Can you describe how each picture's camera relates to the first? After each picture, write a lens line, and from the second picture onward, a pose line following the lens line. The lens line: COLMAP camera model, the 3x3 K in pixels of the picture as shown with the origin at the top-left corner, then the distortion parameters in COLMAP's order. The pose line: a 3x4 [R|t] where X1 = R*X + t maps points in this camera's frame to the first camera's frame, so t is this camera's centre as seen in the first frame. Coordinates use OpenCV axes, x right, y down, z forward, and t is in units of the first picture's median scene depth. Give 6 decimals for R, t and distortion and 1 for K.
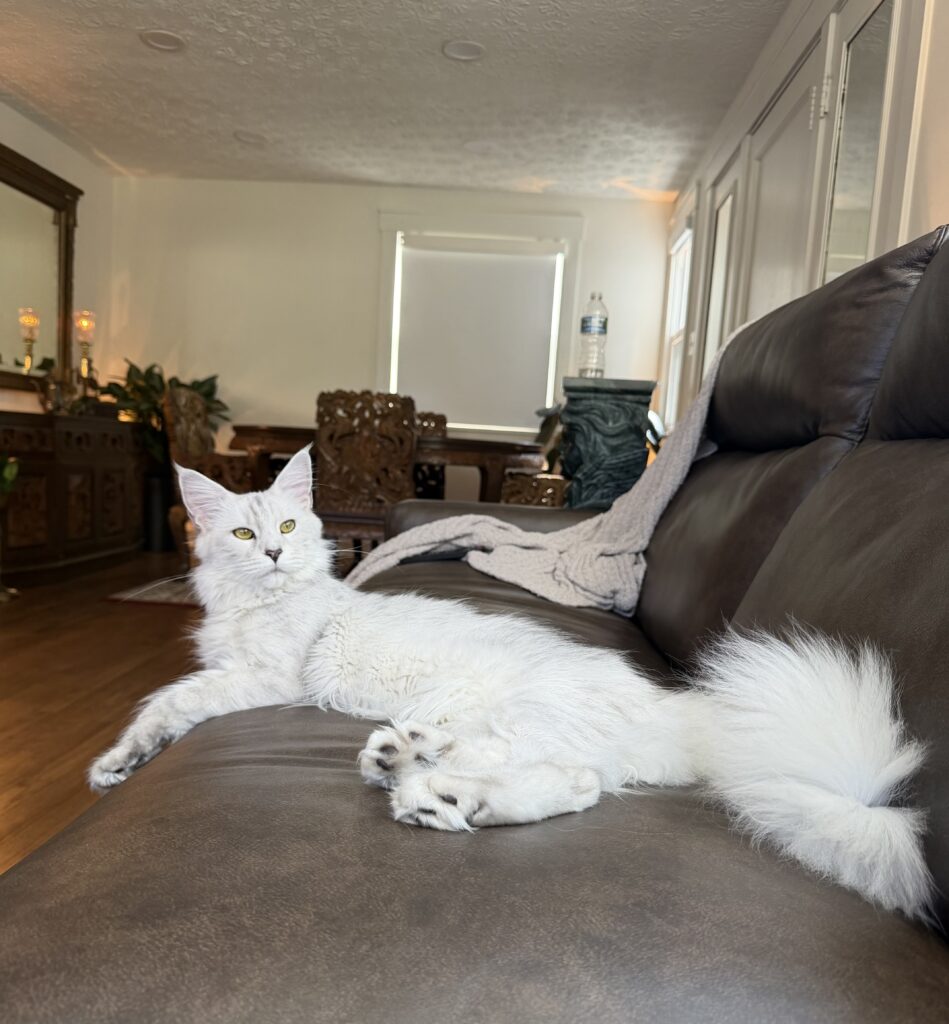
lens RADIAL K [[894.2, 0, 474.2], [0, 894.2, 512.3], [0, 0, 1]] dist [0.008709, 0.010102]
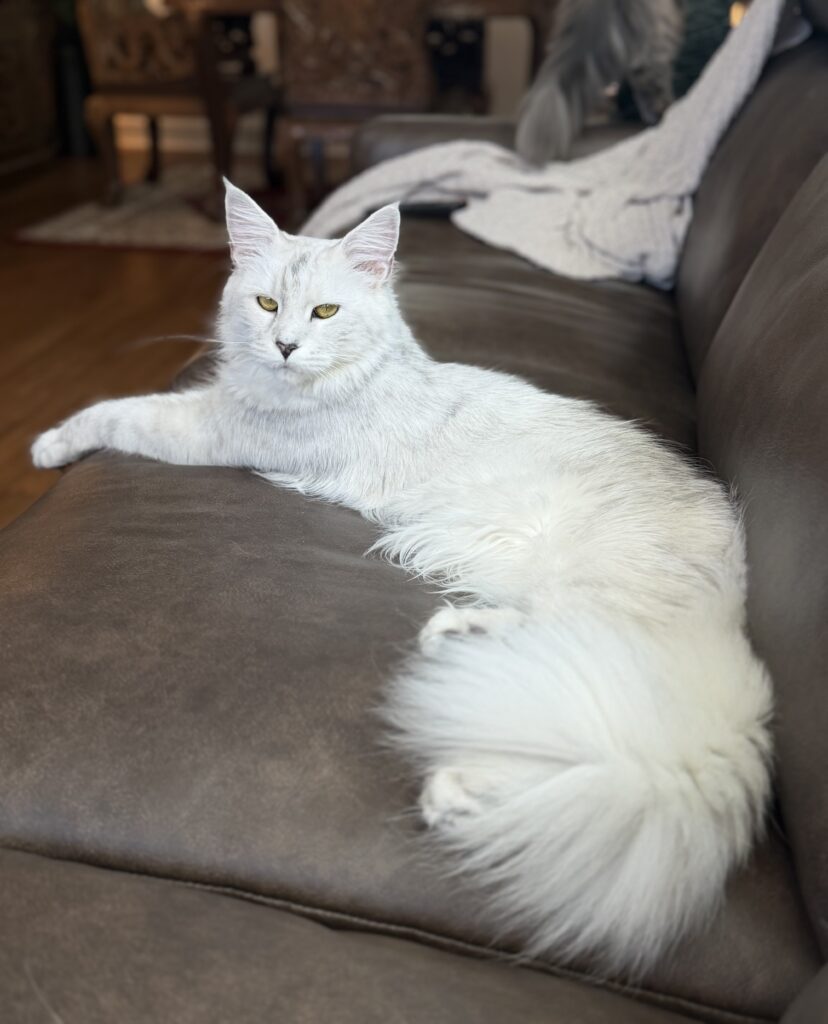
lens RADIAL K [[1324.6, 0, 414.1], [0, 1324.6, 511.9], [0, 0, 1]] dist [-0.011430, 0.000000]
pose [[0.993552, -0.012147, -0.112722, 0.385179], [0.047383, 0.947737, 0.315516, -0.264961], [0.102998, -0.318823, 0.942201, -0.416556]]
